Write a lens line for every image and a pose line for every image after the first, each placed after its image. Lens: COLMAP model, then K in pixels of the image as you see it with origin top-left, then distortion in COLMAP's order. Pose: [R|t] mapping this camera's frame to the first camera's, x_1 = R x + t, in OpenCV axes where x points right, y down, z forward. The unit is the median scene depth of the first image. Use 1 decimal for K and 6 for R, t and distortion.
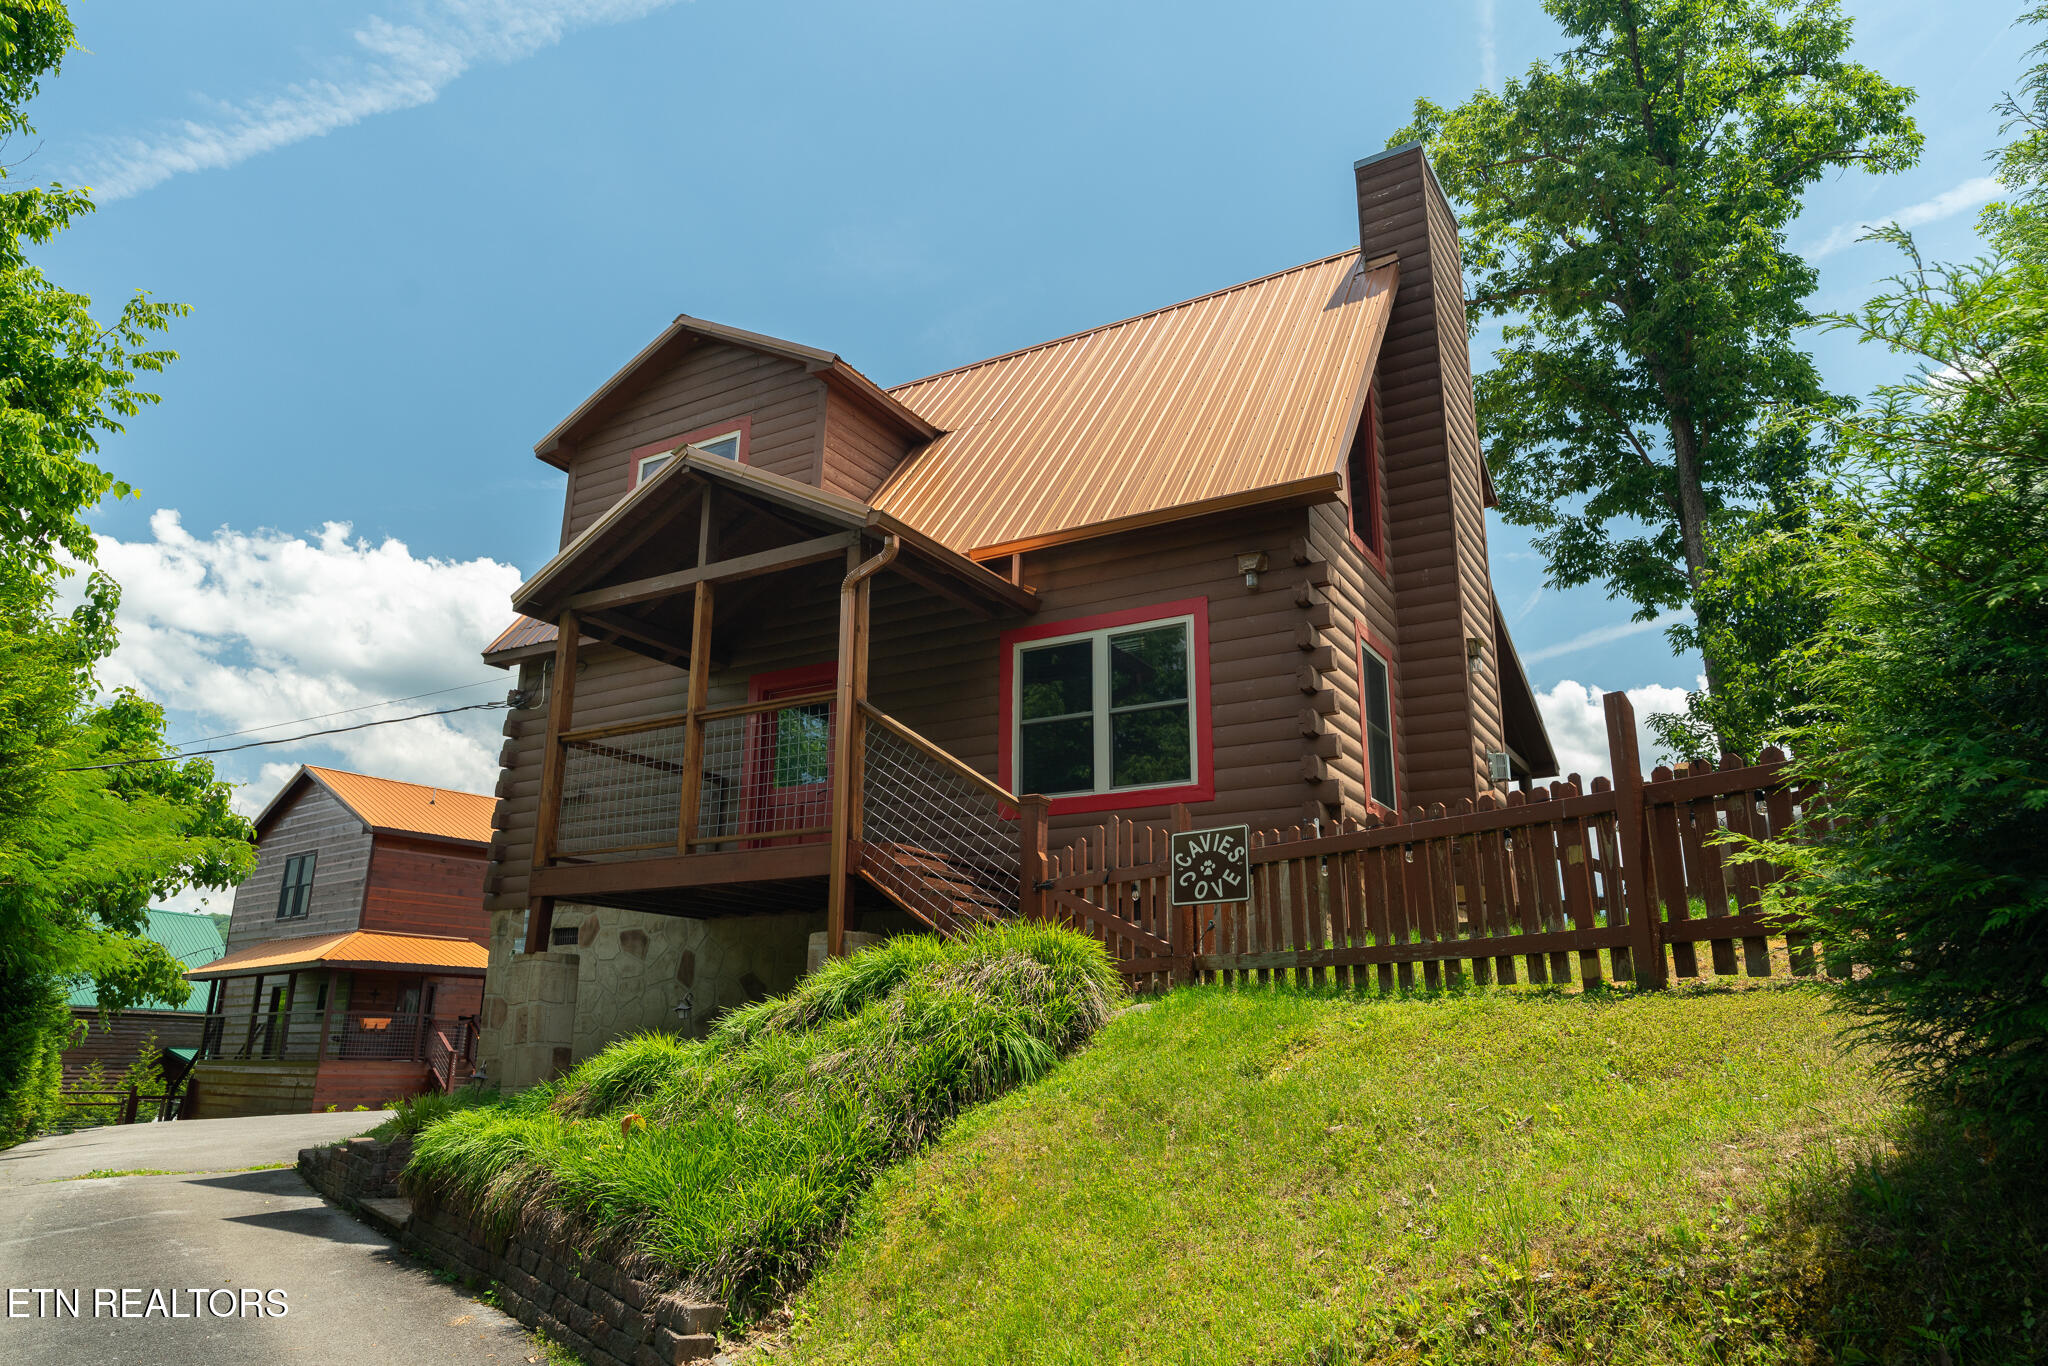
lens RADIAL K [[1347.1, 0, 1016.0], [0, 1347.1, 689.9], [0, 0, 1]] dist [-0.011572, 0.005995]
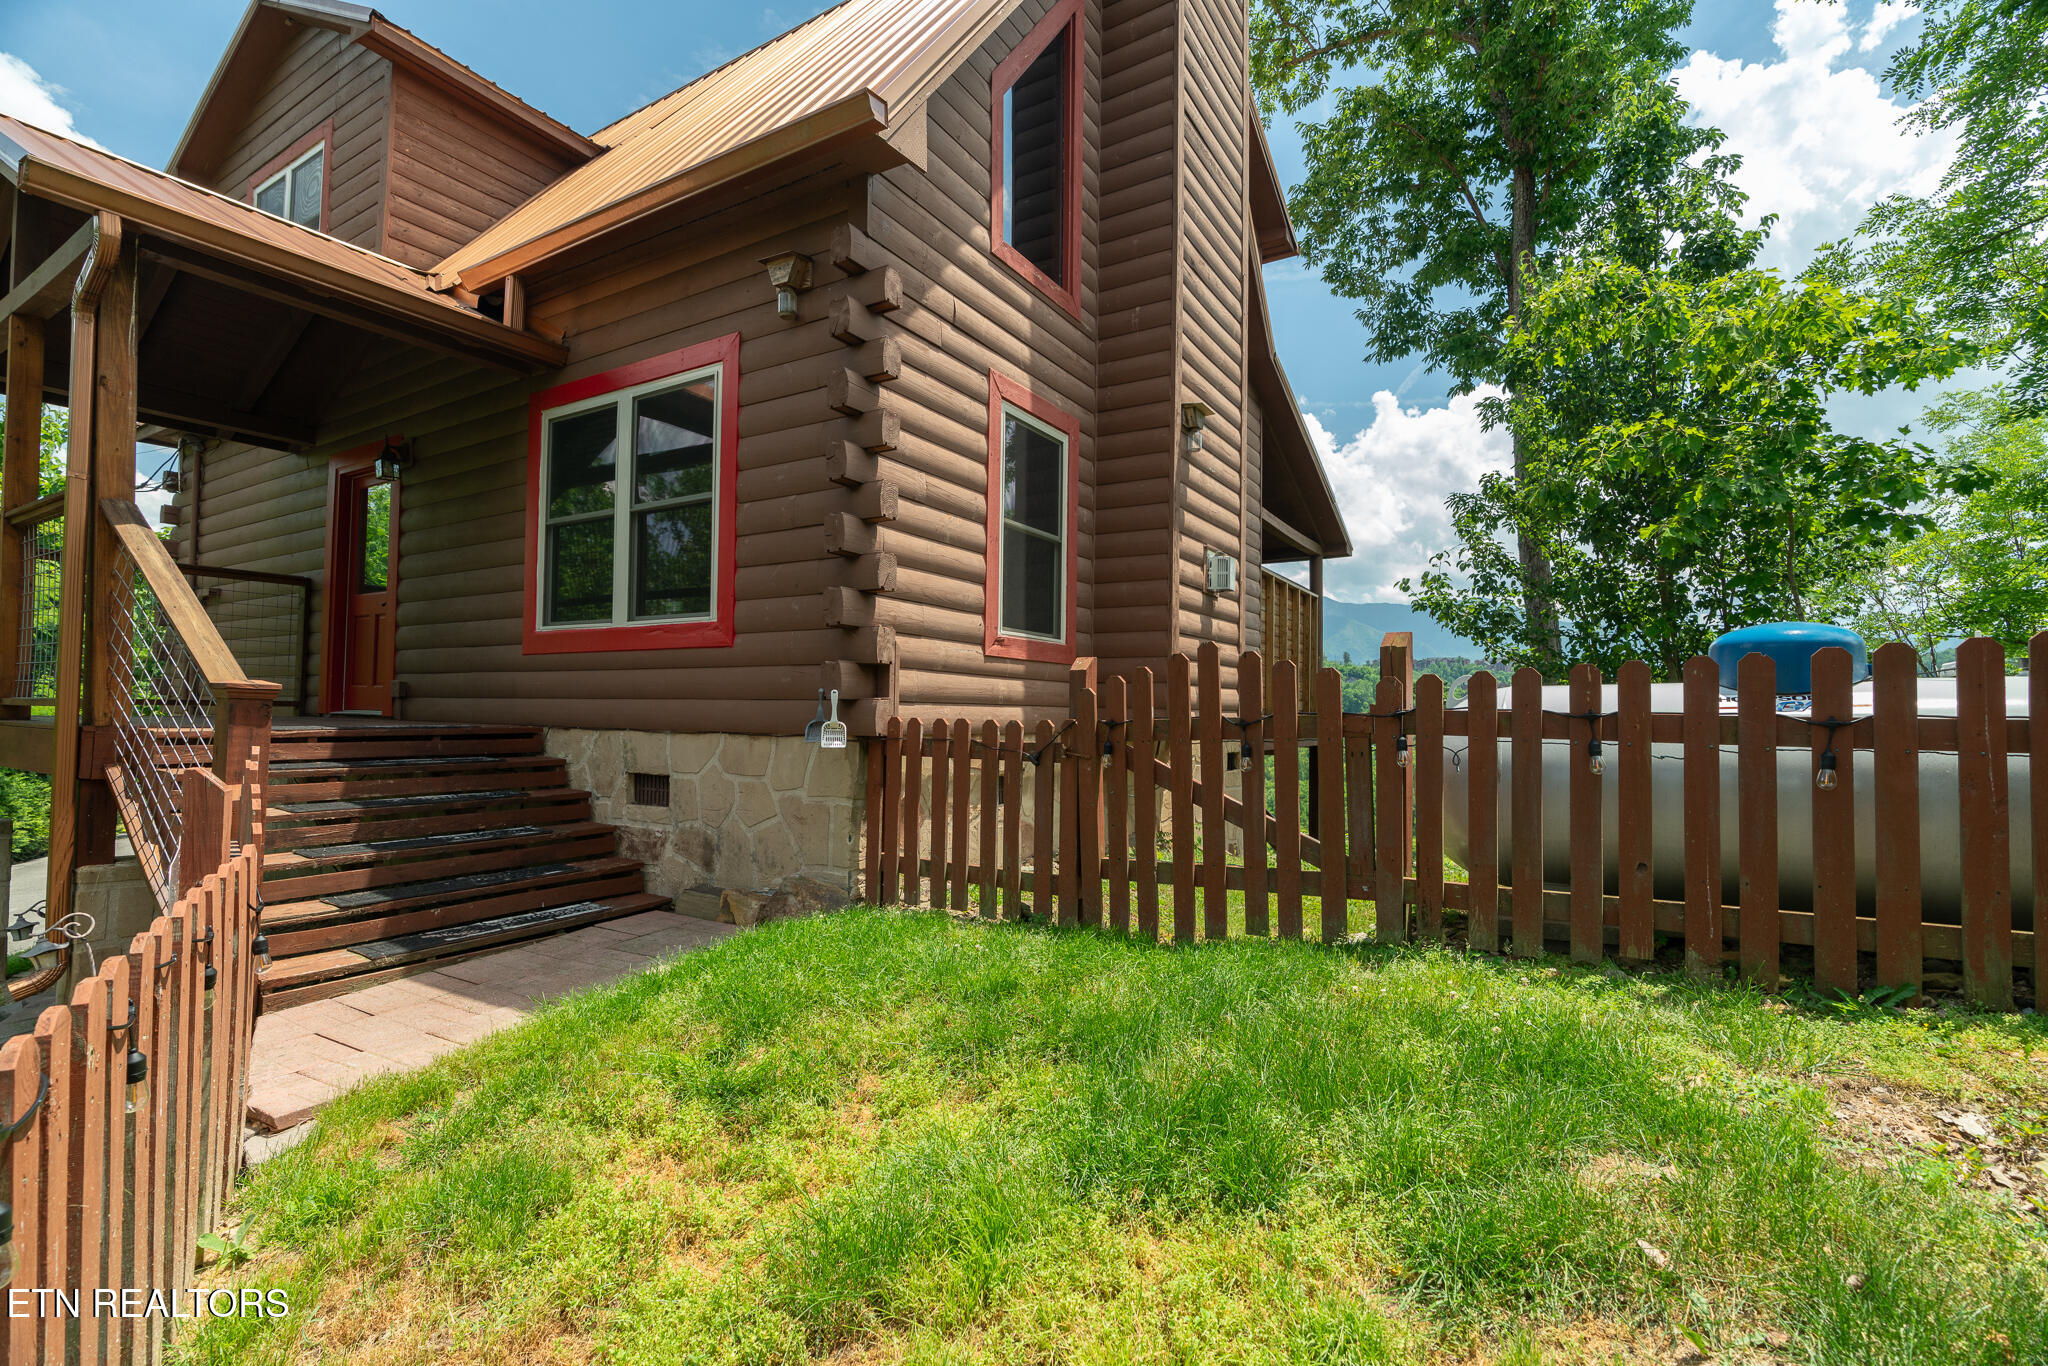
lens RADIAL K [[934.8, 0, 1026.7], [0, 934.8, 691.4], [0, 0, 1]] dist [-0.008527, 0.008012]
pose [[0.999968, 0.000586, -0.007991, 0.151867], [0.001340, 0.971033, 0.238942, -0.004201], [0.007900, -0.238945, 0.971001, 0.273724]]
